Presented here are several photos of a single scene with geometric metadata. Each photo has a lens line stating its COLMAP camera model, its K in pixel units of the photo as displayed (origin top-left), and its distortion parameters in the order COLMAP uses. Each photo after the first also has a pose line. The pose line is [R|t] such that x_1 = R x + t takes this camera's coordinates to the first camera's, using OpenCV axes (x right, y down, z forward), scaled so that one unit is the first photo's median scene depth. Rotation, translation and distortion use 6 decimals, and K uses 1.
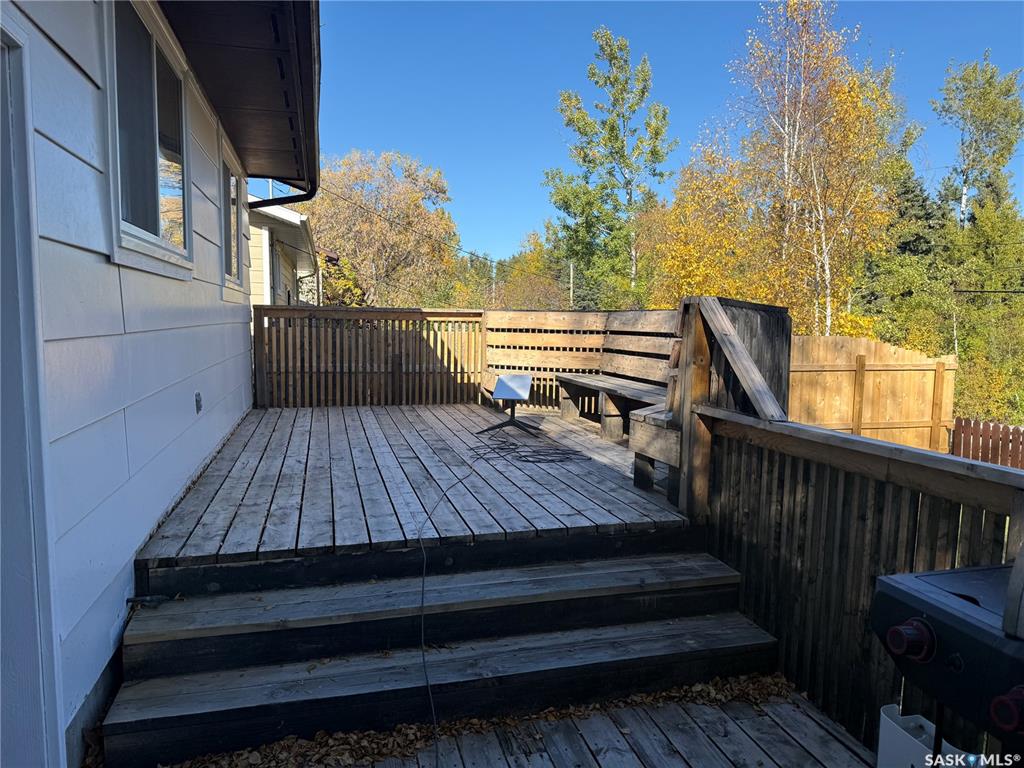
lens RADIAL K [[716.9, 0, 508.4], [0, 716.9, 392.2], [0, 0, 1]] dist [0.054096, -0.065168]
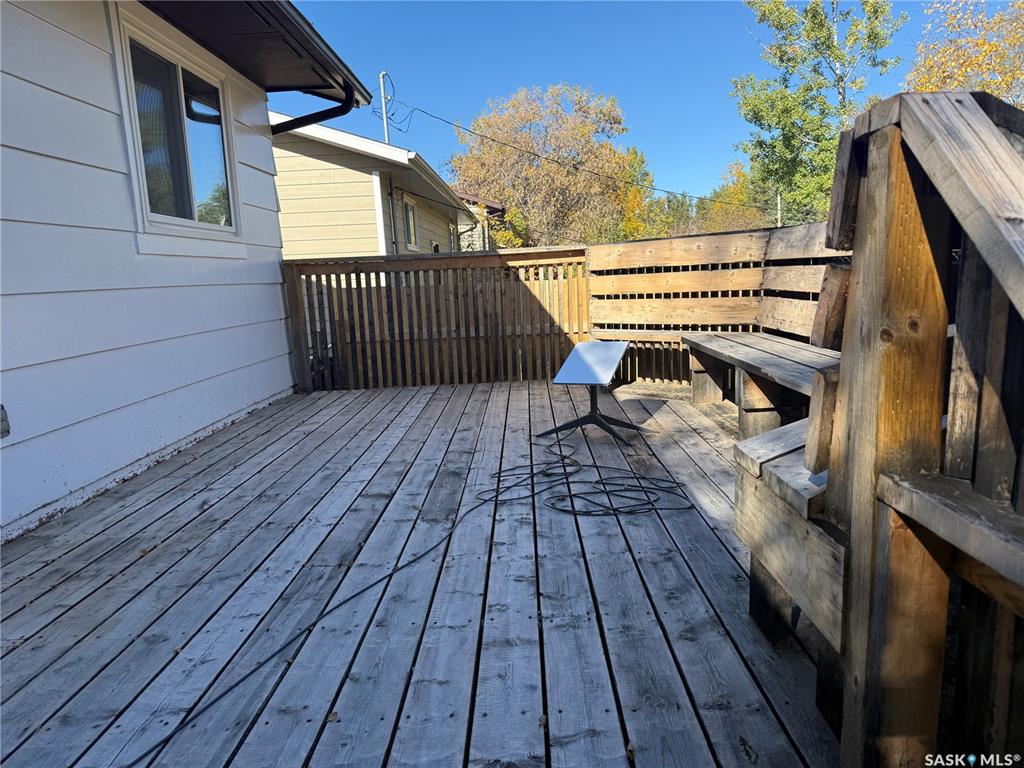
lens RADIAL K [[716.9, 0, 508.7], [0, 716.9, 384.6], [0, 0, 1]] dist [0.054096, -0.065168]
pose [[0.960695, -0.021388, -0.276782, 0.089147], [0.037632, 0.997858, 0.053512, -0.019573], [0.275044, -0.061824, 0.959442, 0.311694]]
